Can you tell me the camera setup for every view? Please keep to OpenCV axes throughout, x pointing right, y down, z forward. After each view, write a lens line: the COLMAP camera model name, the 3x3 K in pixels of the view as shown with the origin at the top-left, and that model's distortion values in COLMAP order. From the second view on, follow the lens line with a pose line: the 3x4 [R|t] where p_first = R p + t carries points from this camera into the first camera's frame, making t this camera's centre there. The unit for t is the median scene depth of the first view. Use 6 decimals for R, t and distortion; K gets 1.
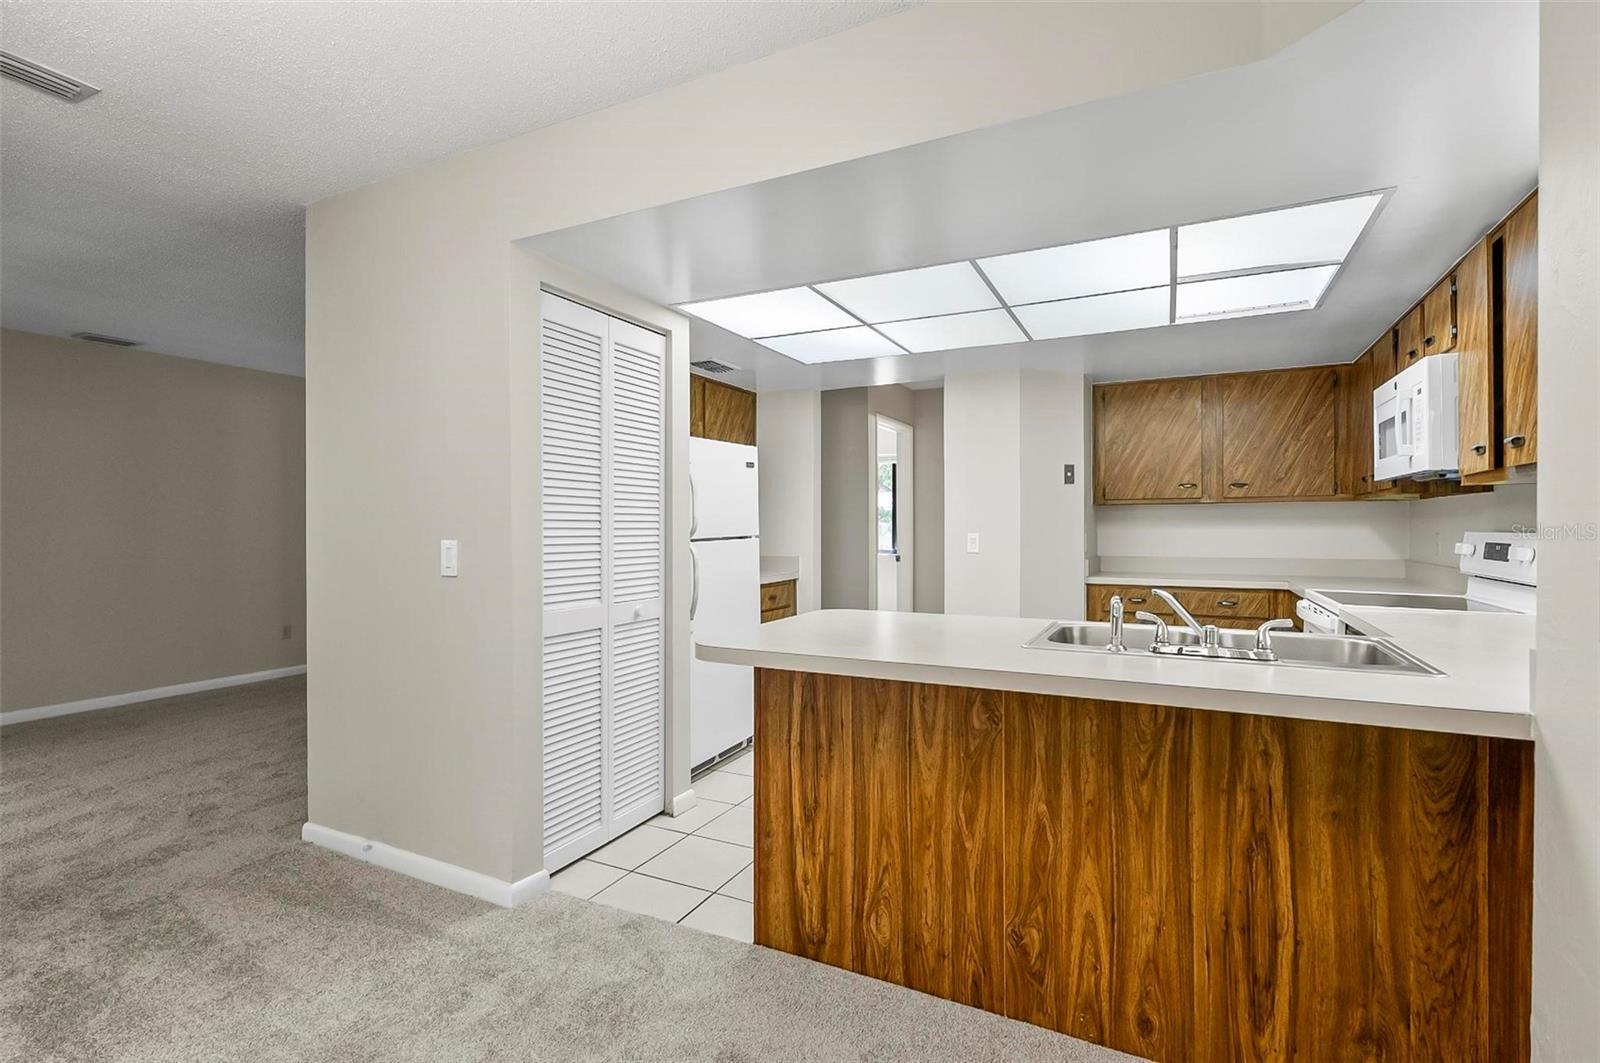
lens RADIAL K [[745.9, 0, 795.1], [0, 745.9, 529.6], [0, 0, 1]] dist [0.006015, -0.001502]
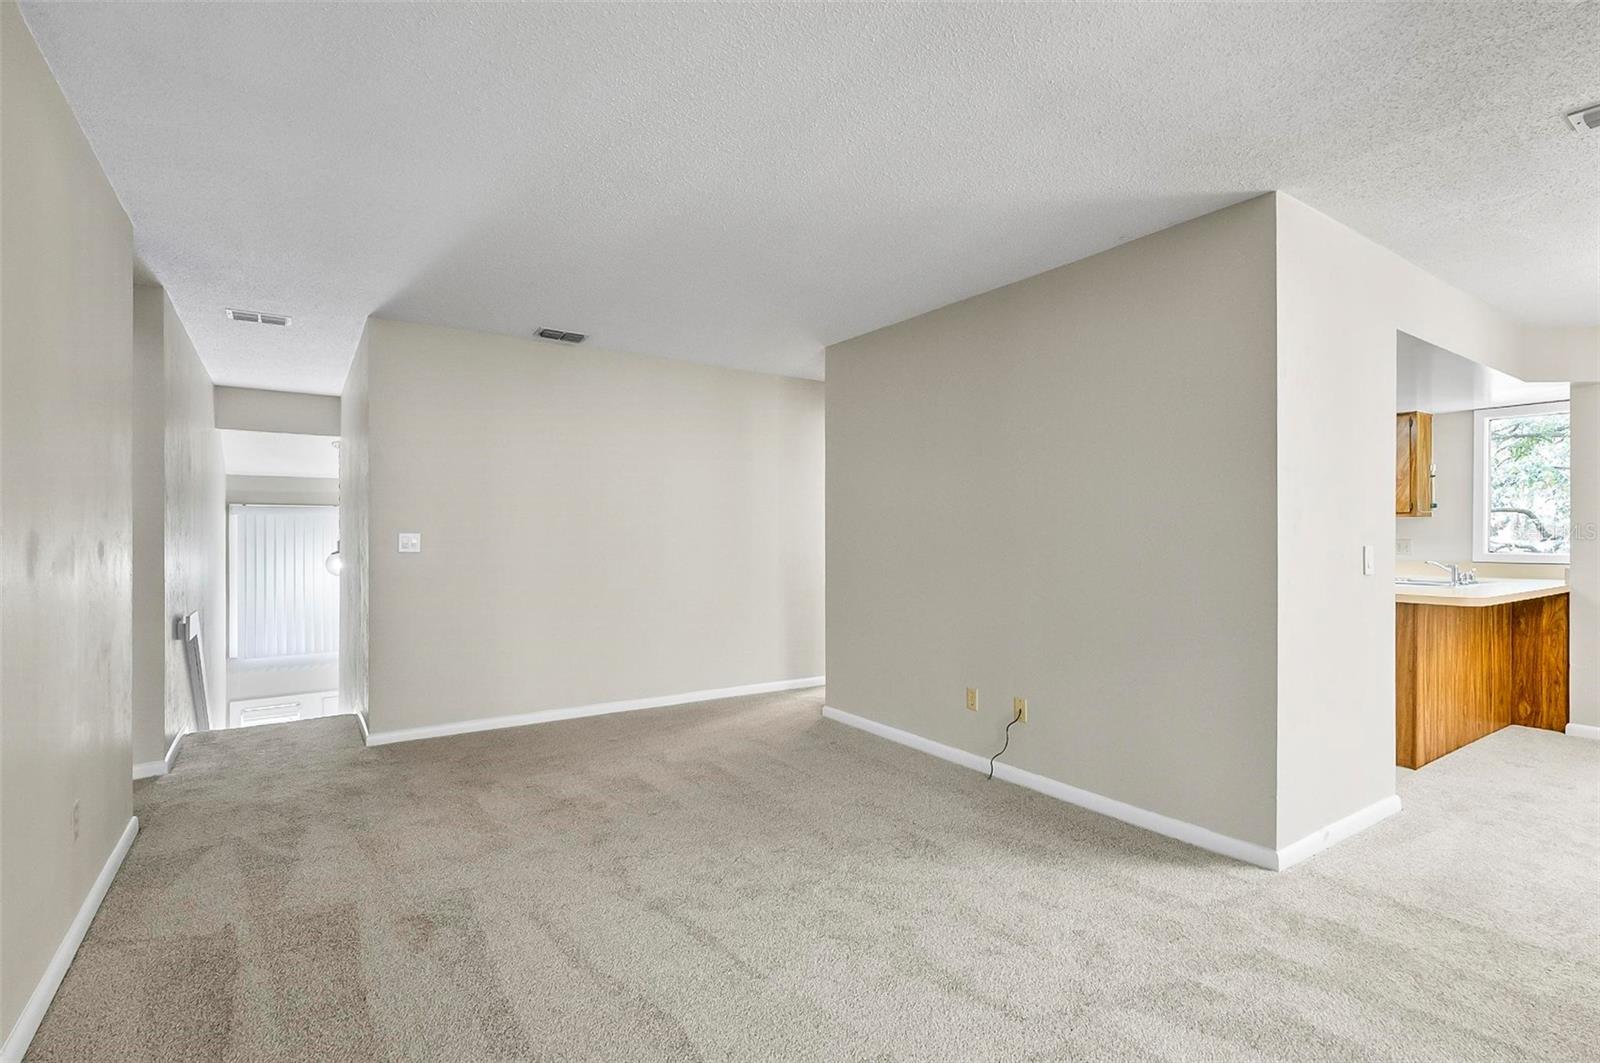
lens RADIAL K [[745.9, 0, 803.0], [0, 745.9, 529.8], [0, 0, 1]] dist [0.006015, -0.001502]
pose [[0.481794, -0.000755, 0.876284, -2.210356], [0.005266, 0.999984, -0.002034, -0.035021], [-0.876269, 0.005594, 0.481790, 1.314416]]
